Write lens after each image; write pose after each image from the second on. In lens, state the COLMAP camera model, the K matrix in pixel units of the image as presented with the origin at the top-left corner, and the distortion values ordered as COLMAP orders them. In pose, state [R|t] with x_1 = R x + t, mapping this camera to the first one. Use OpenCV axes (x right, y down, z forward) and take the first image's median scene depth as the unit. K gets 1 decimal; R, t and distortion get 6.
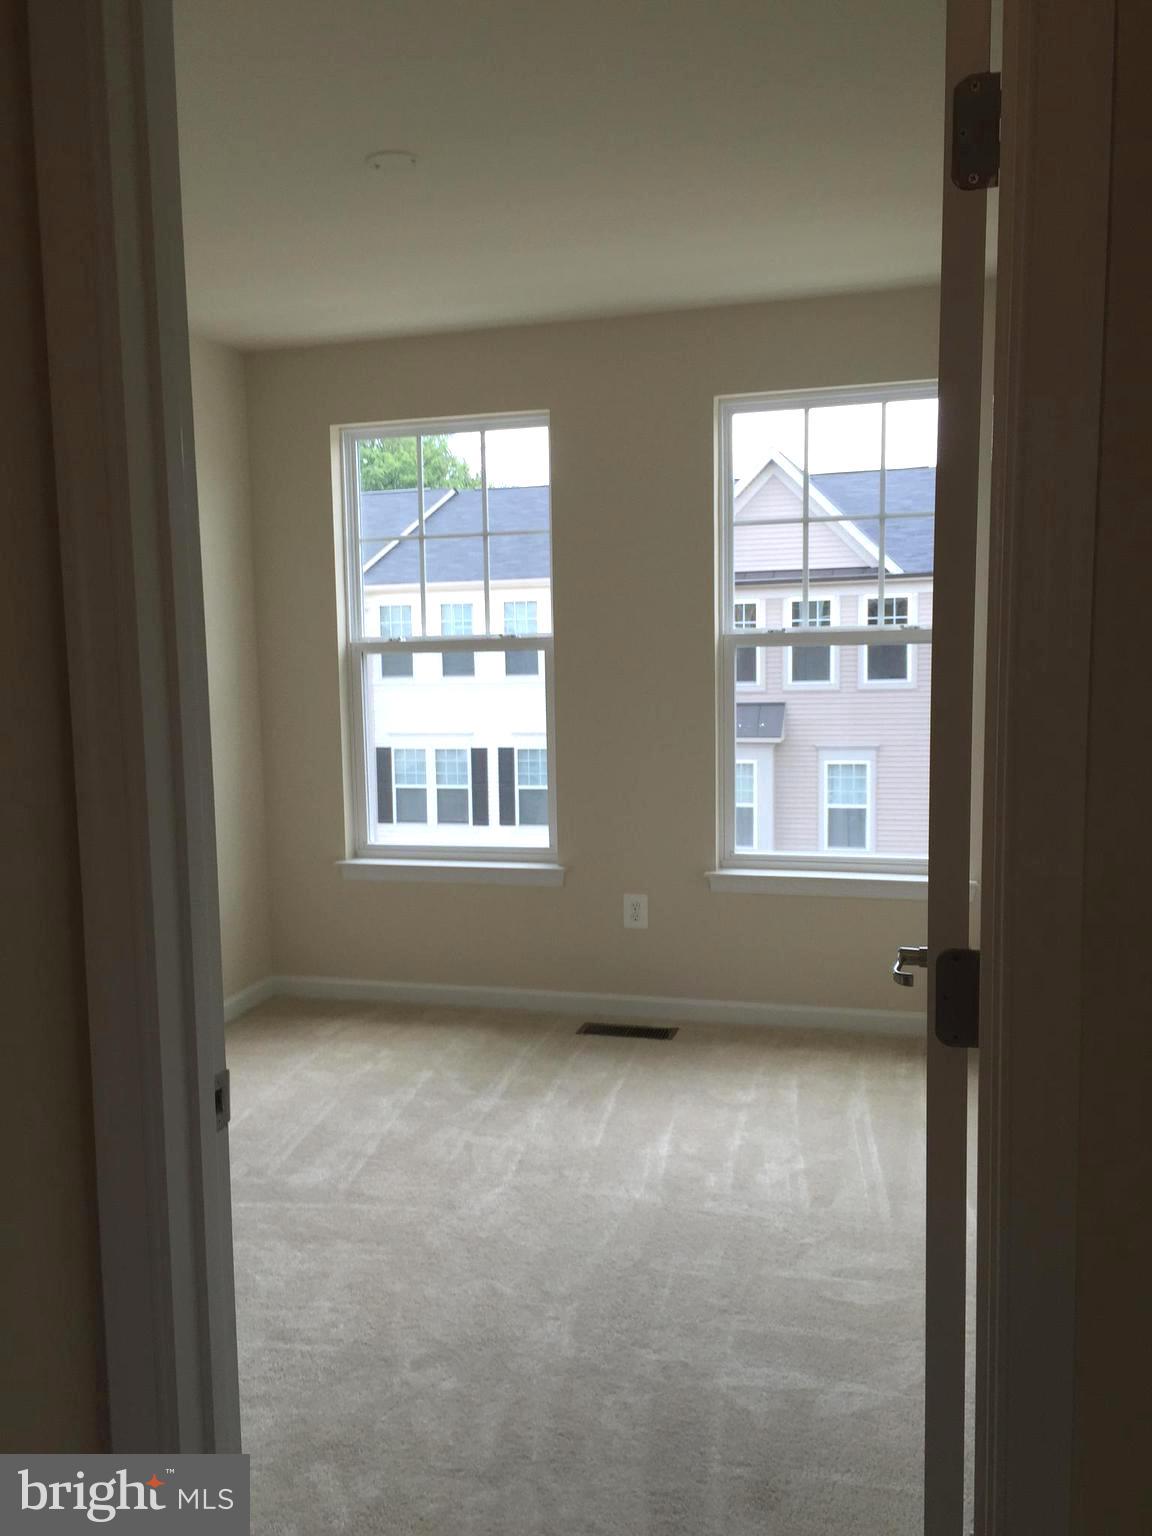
lens RADIAL K [[1286.1, 0, 576.0], [0, 1286.1, 768.0], [0, 0, 1]] dist [0.061602, -0.006509]
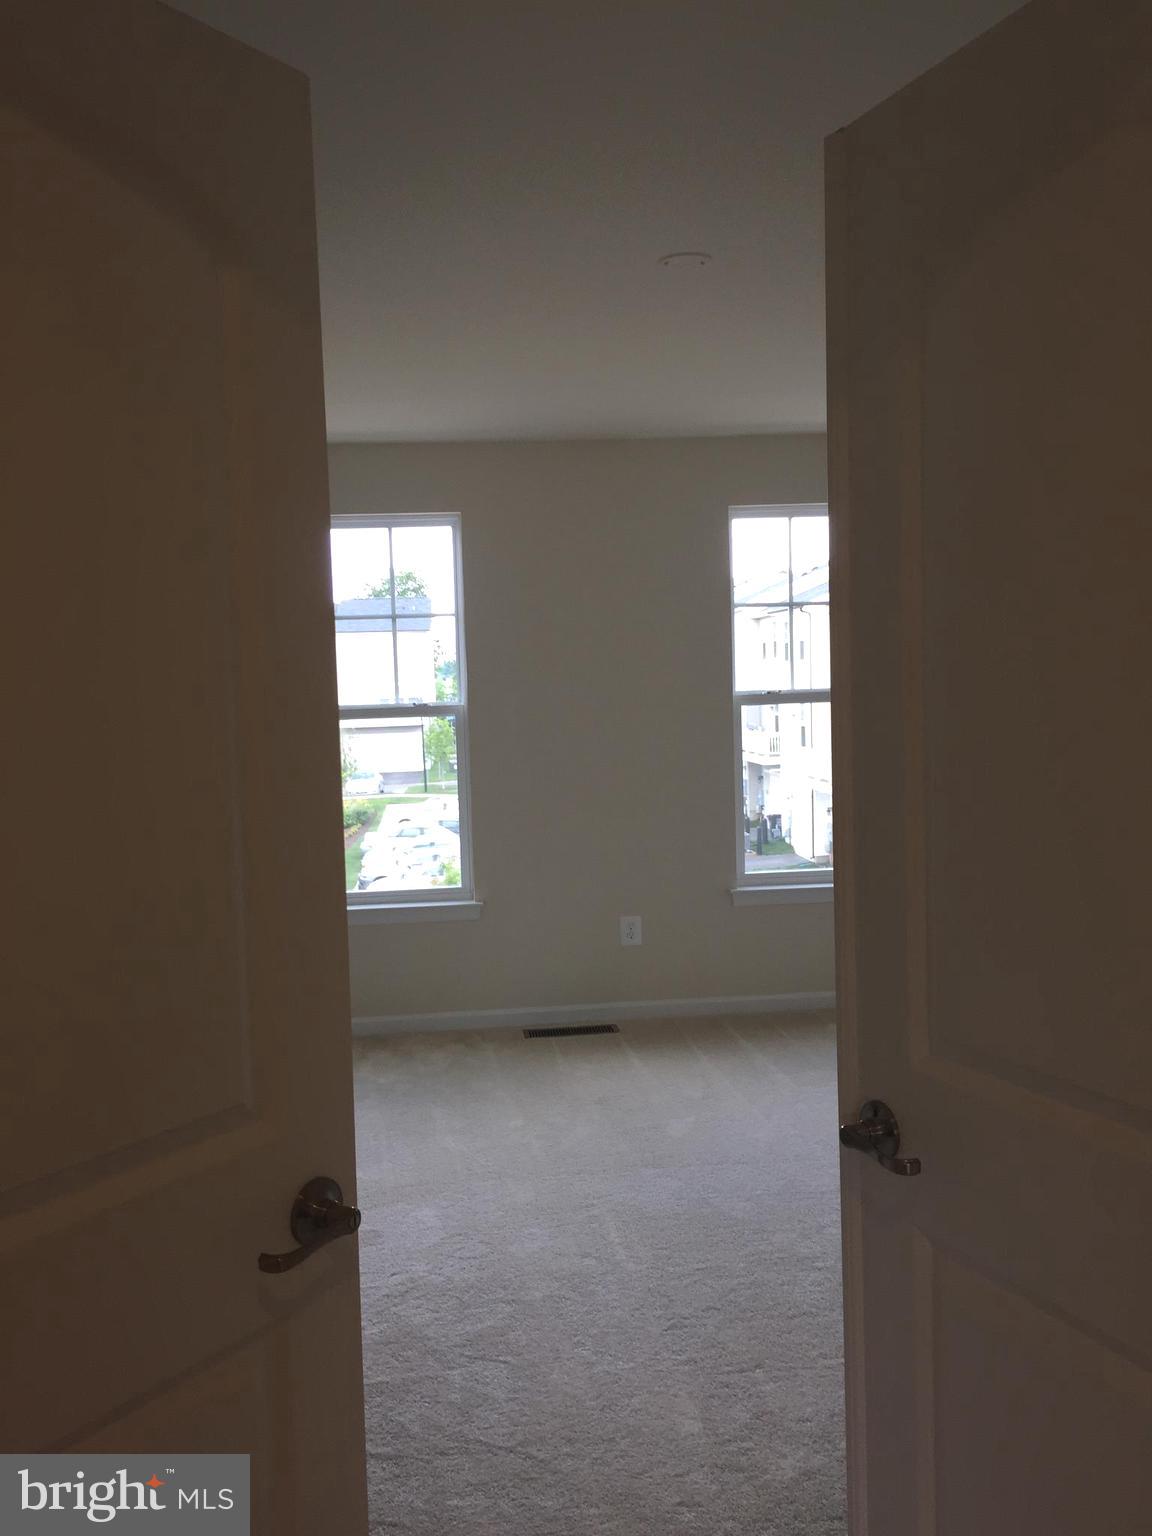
lens RADIAL K [[1049.7, 0, 576.0], [0, 1049.7, 768.0], [0, 0, 1]] dist [0.002432, -0.000693]
pose [[0.938819, -0.035436, 0.342584, -0.327344], [0.051987, 0.997876, -0.039248, -0.002669], [-0.340465, 0.054656, 0.938667, 0.101977]]
